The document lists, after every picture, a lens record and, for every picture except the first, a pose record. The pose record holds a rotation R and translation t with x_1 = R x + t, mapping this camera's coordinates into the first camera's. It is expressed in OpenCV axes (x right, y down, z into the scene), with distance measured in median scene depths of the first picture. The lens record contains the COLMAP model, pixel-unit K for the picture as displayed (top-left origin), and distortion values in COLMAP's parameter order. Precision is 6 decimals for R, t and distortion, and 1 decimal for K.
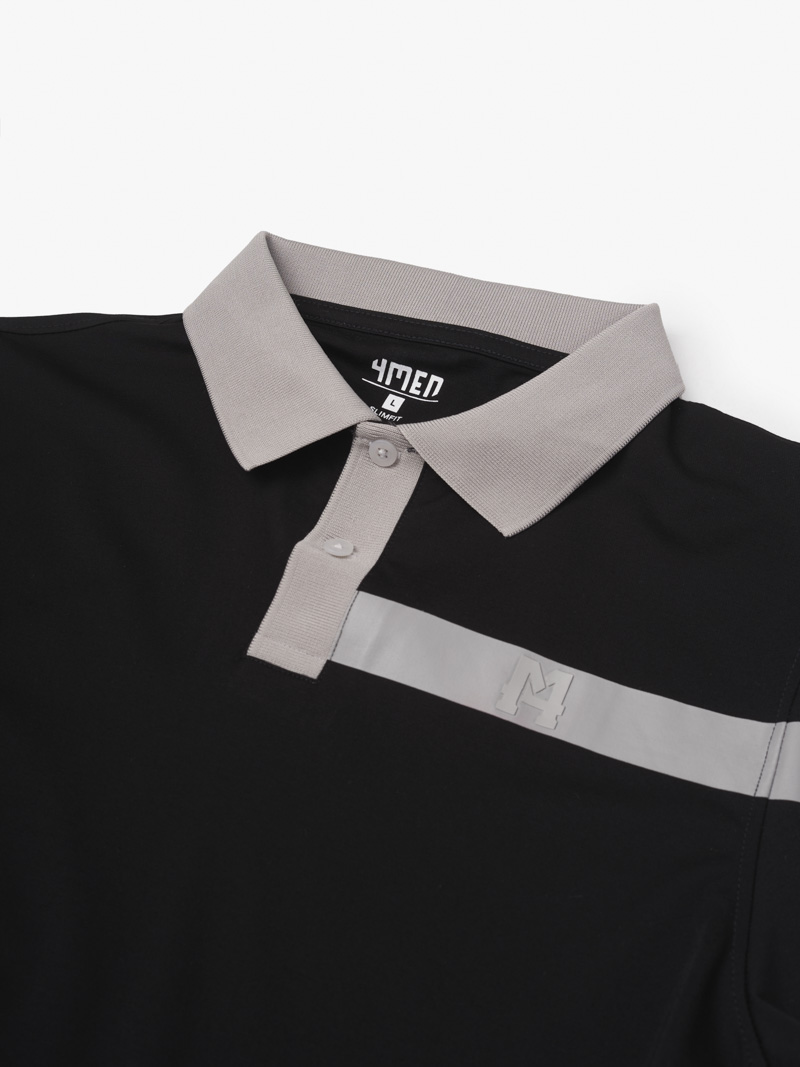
lens RADIAL K [[1550.6, 0, 400.0], [0, 1550.6, 533.5], [0, 0, 1]] dist [1.105486, -0.012713]
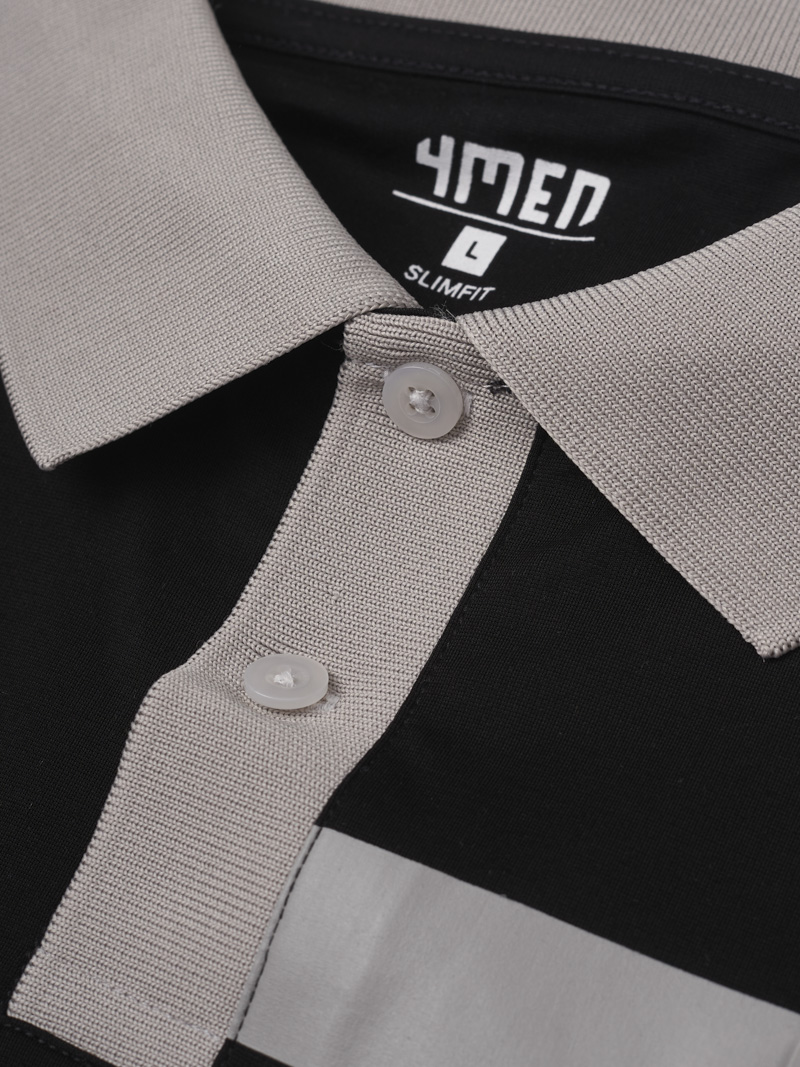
lens RADIAL K [[1655.1, 0, 400.0], [0, 1655.1, 533.5], [0, 0, 1]] dist [-0.073480, -0.063888]
pose [[0.974215, -0.011208, -0.225343, 0.071678], [0.041175, 0.990824, 0.128732, -0.072534], [0.221832, -0.134691, 0.965737, 0.644582]]
